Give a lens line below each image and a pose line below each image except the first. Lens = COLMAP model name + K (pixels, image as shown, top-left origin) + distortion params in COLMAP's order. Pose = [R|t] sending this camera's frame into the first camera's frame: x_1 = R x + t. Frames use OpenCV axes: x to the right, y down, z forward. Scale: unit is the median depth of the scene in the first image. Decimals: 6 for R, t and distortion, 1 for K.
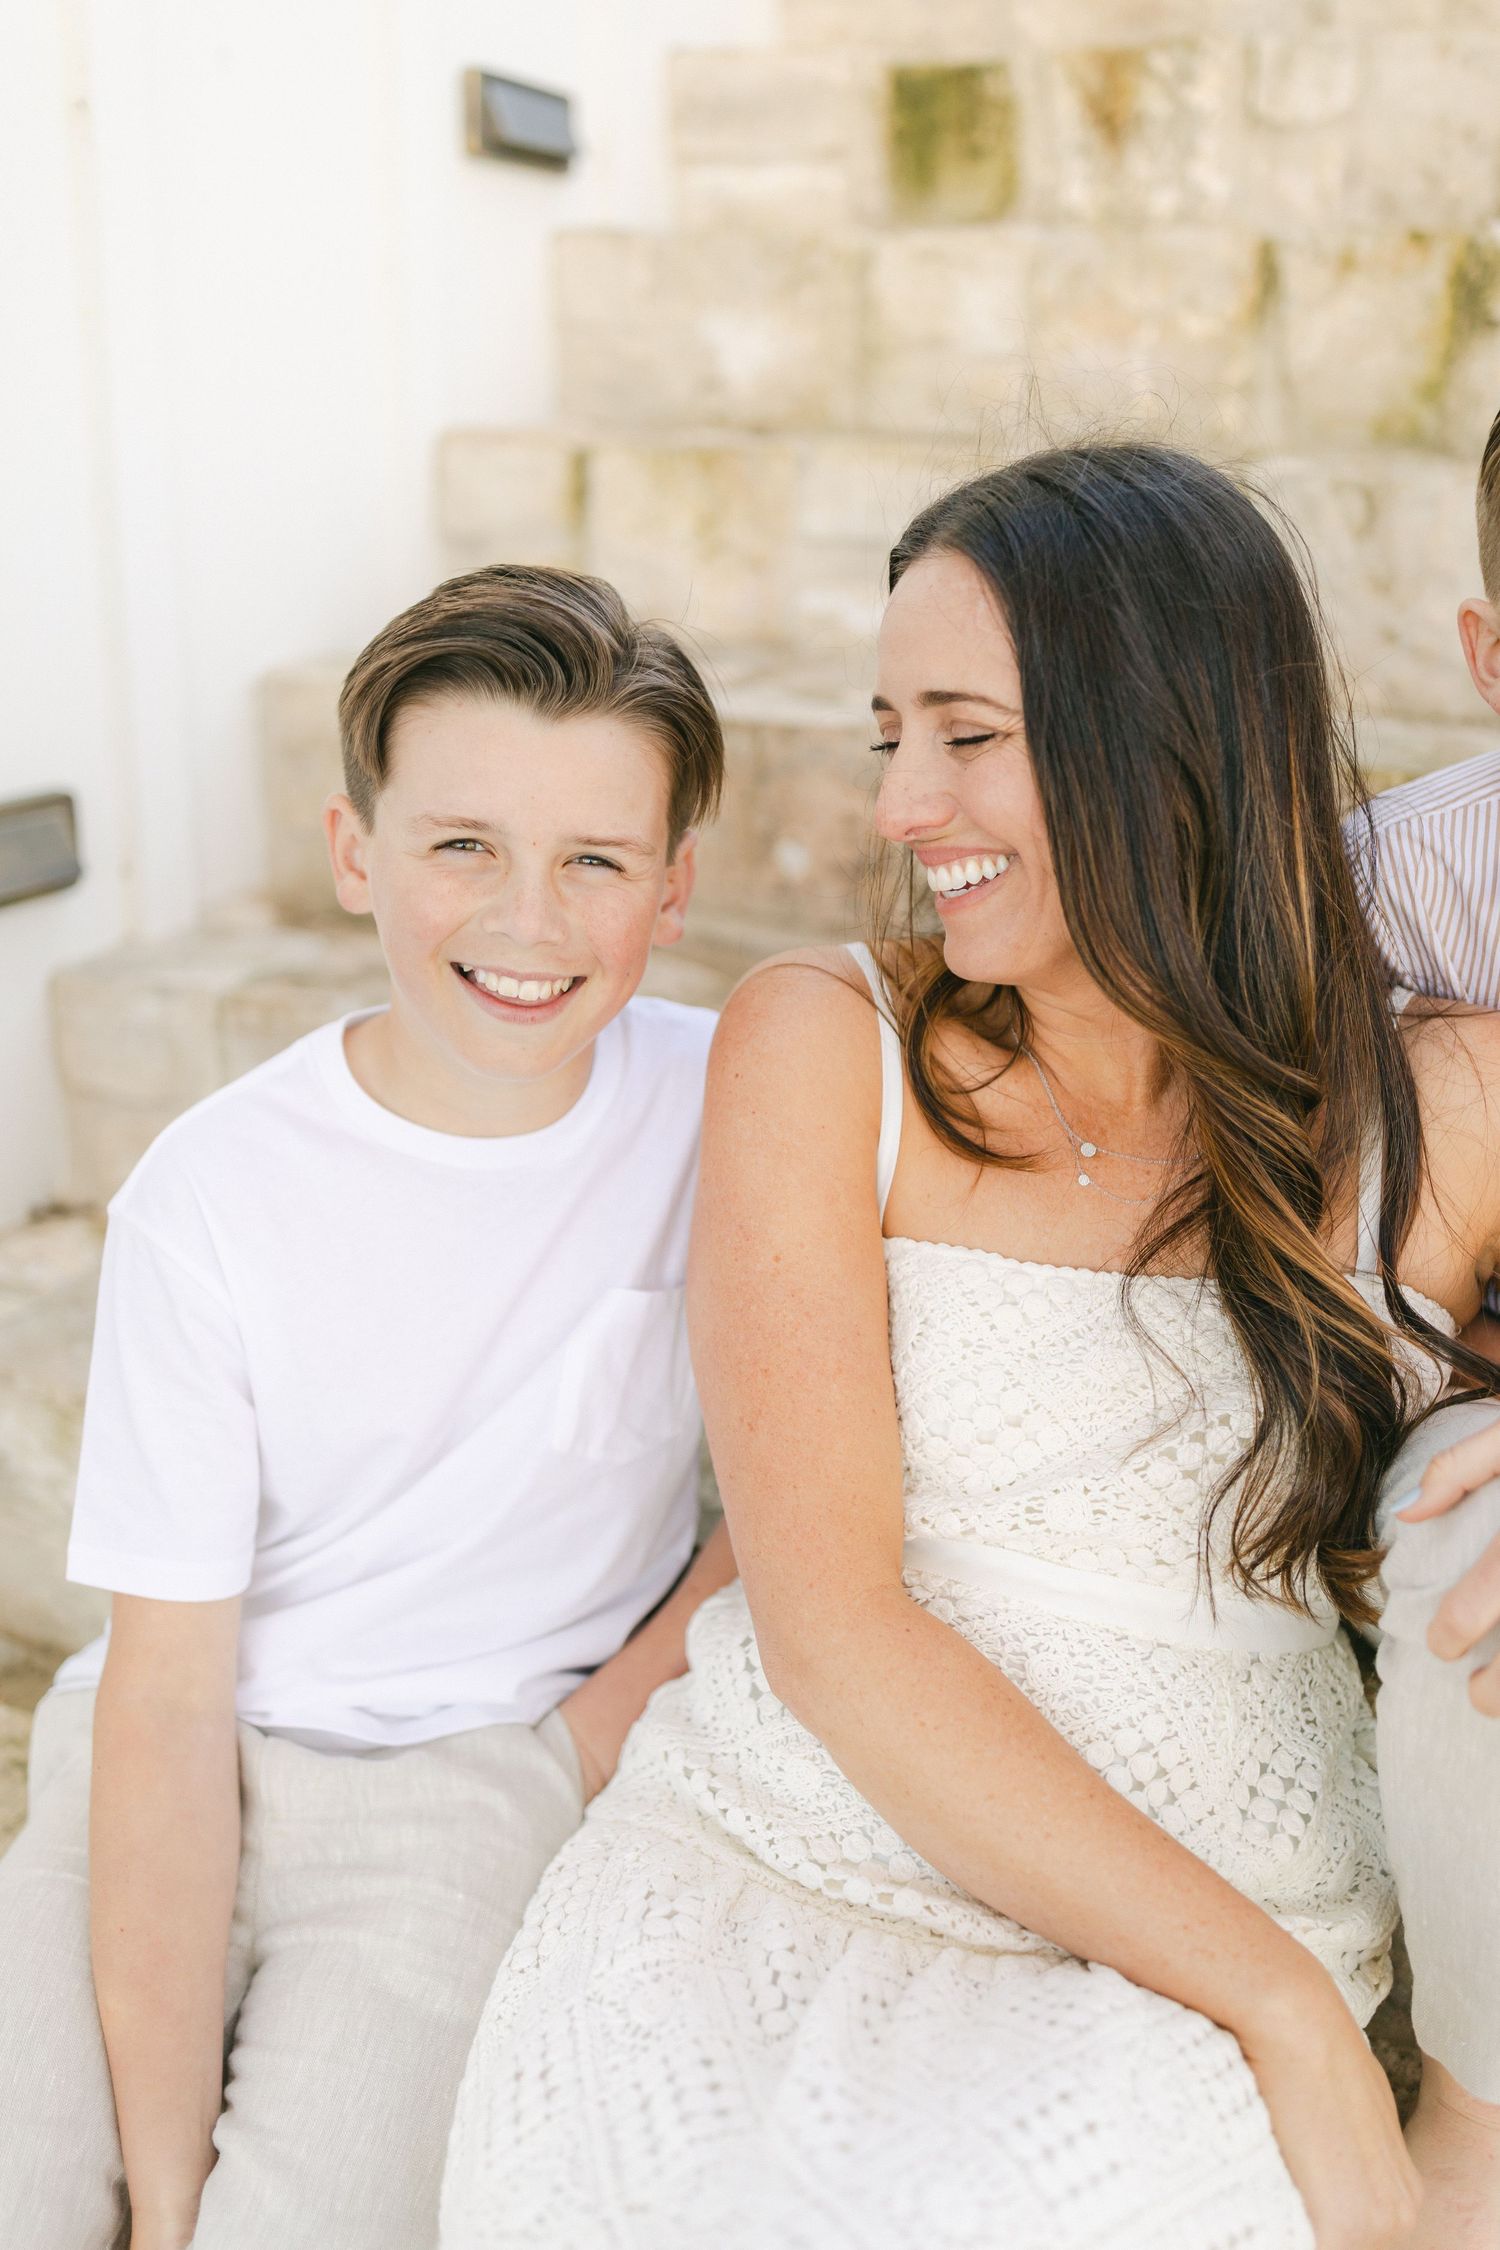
lens RADIAL K [[2133.4, 0, 750.0], [0, 2133.4, 1125.0], [0, 0, 1]] dist [0.007469, 0.008744]
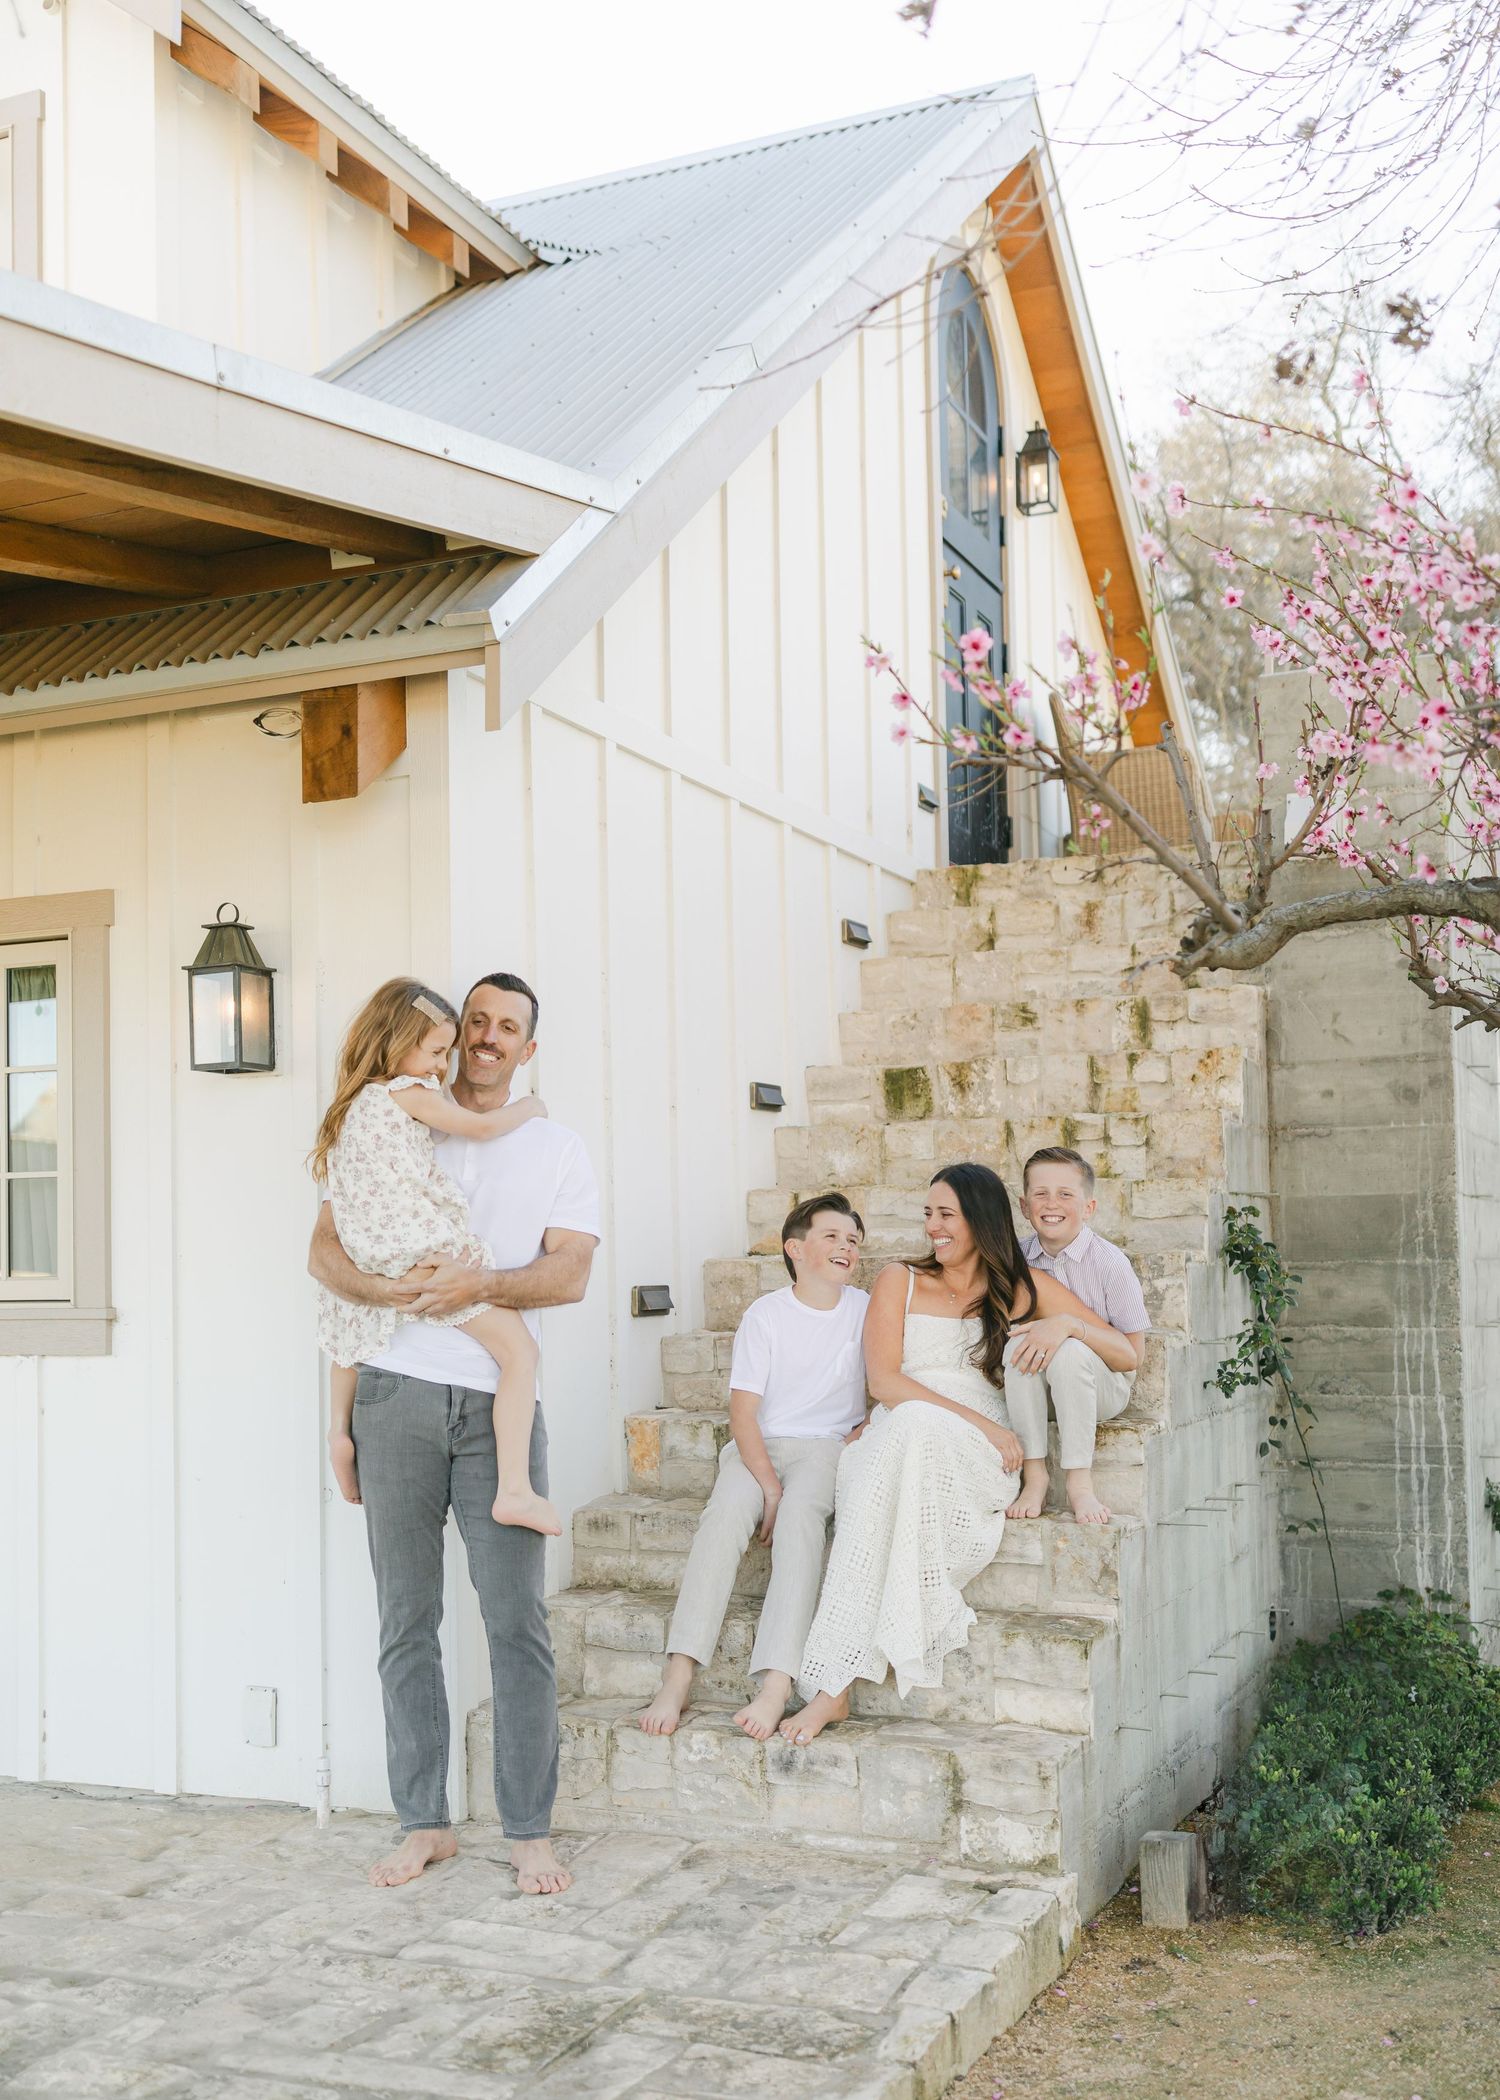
lens RADIAL K [[2177.8, 0, 750.0], [0, 2177.8, 1050.0], [0, 0, 1]] dist [-0.005622, -0.001303]
pose [[0.998786, -0.049262, 0.000110, -0.128654], [0.045092, 0.913338, -0.404697, 0.738305], [0.019836, 0.404210, 0.914451, -1.897848]]
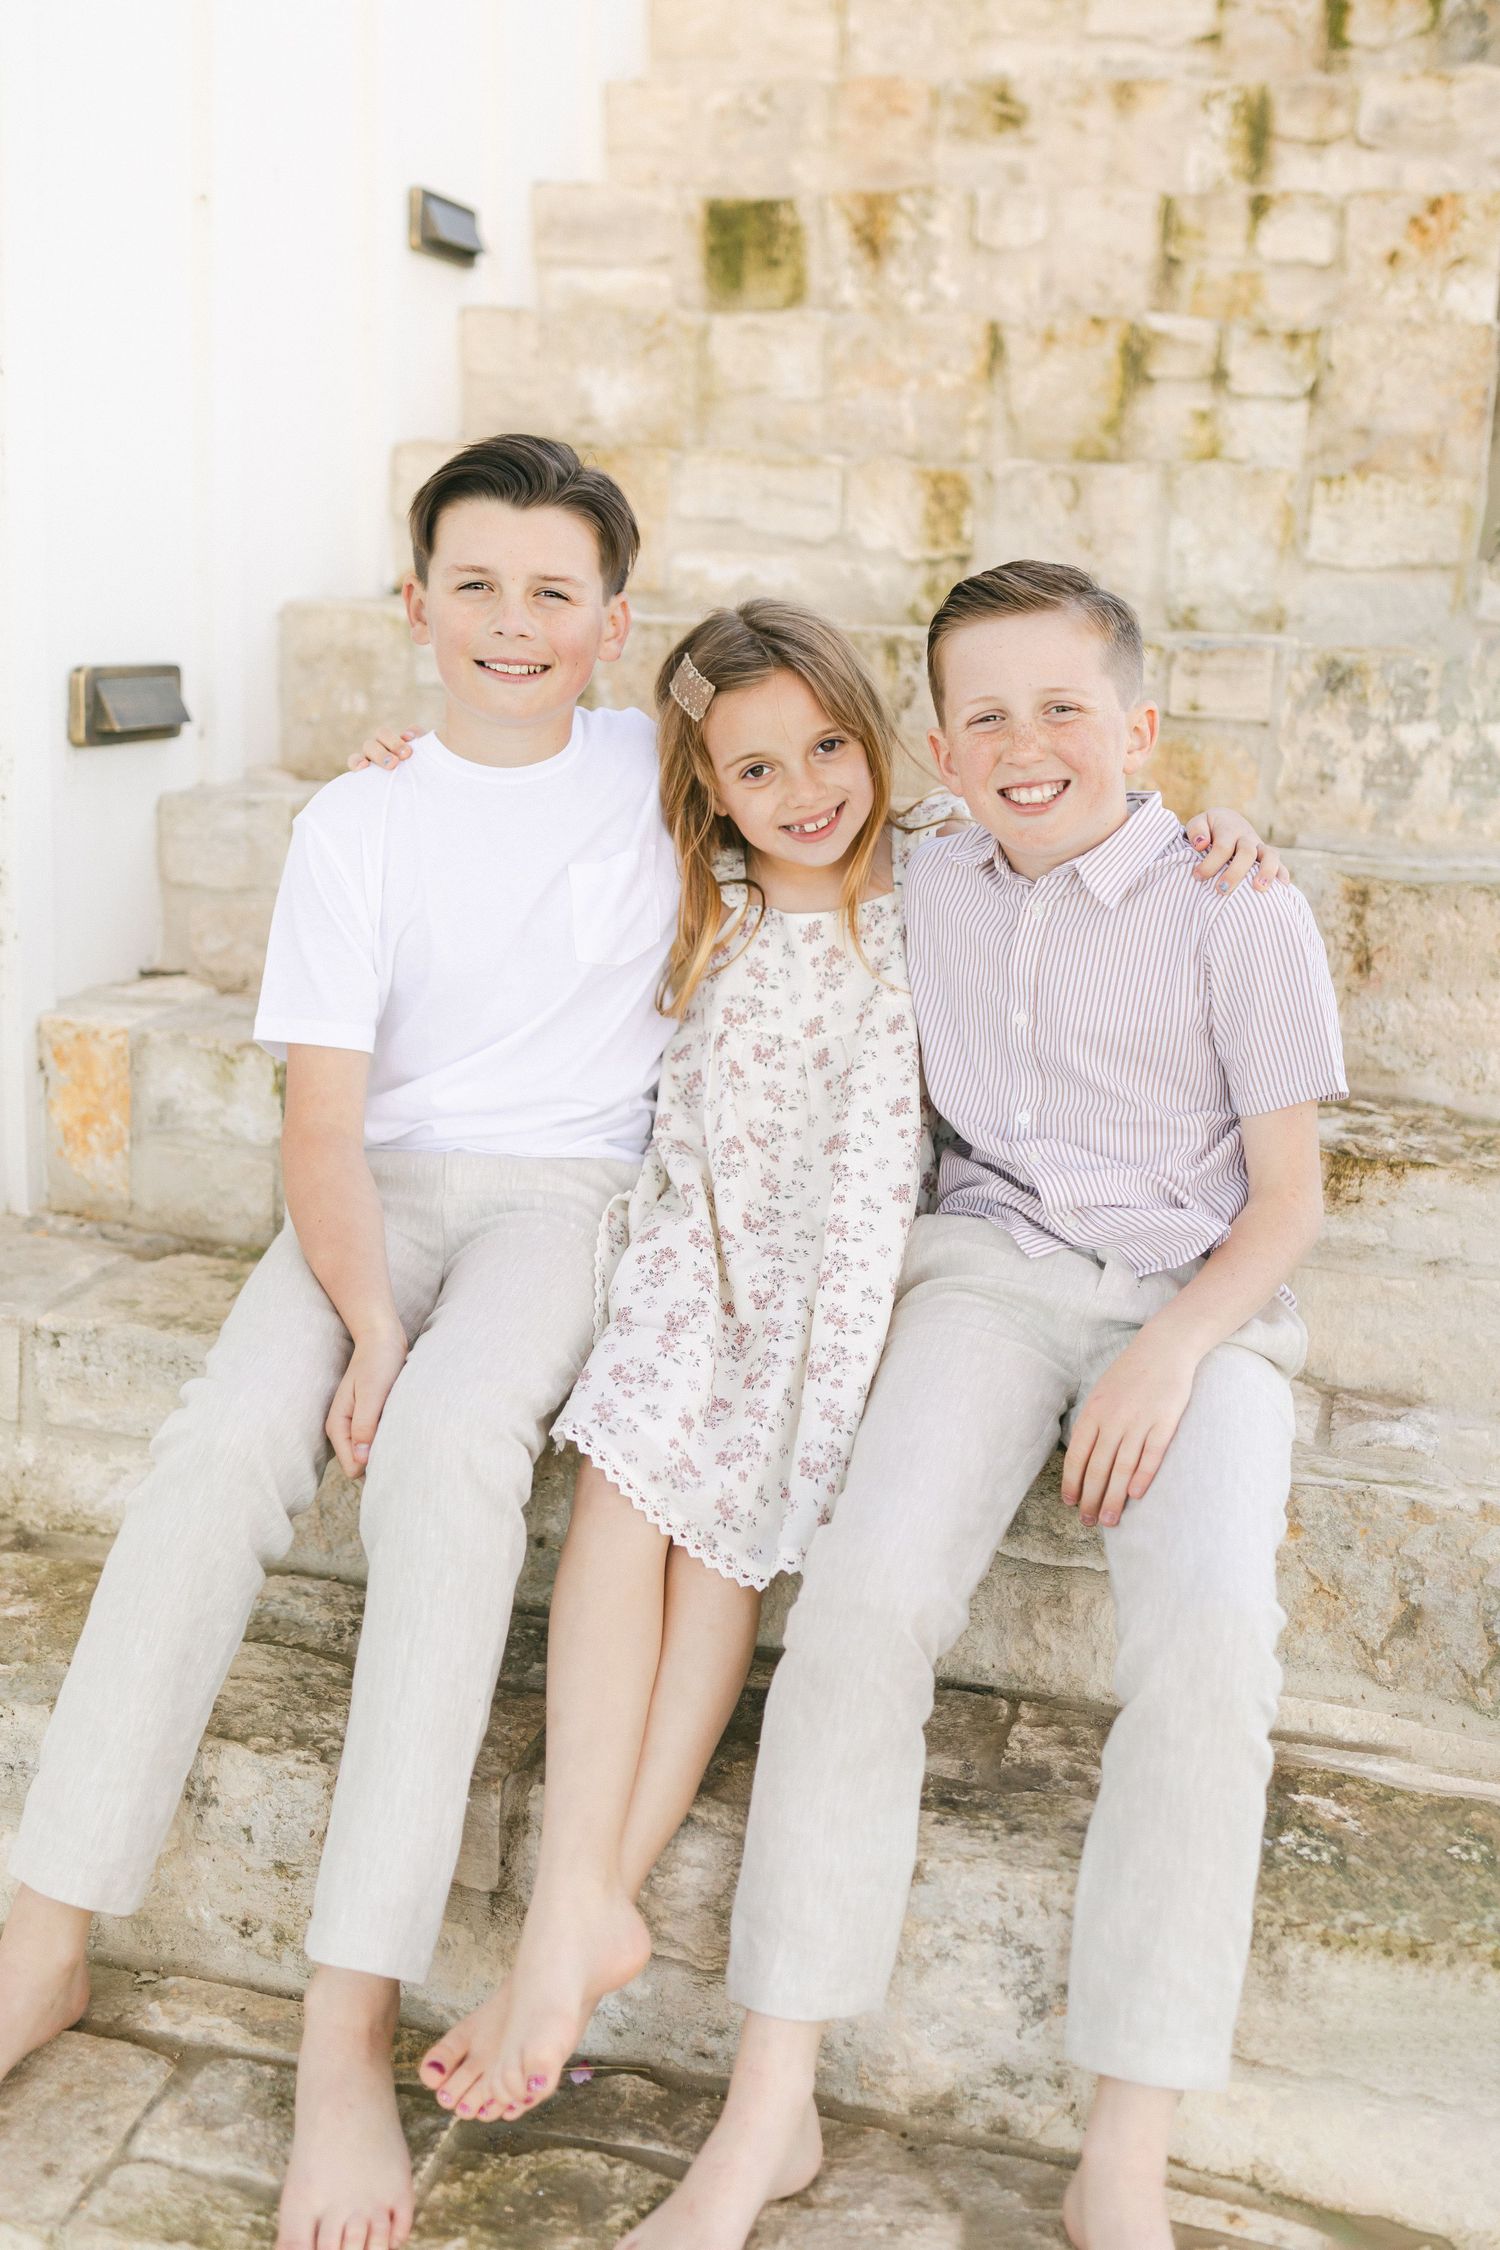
lens RADIAL K [[2277.7, 0, 748.1], [0, 2277.7, 985.6], [0, 0, 1]] dist [0.018337, 0.003163]
pose [[0.990011, -0.012030, 0.140474, -0.127556], [0.031159, 0.990386, -0.134778, 0.205146], [-0.137502, 0.137809, 0.980868, -0.372989]]
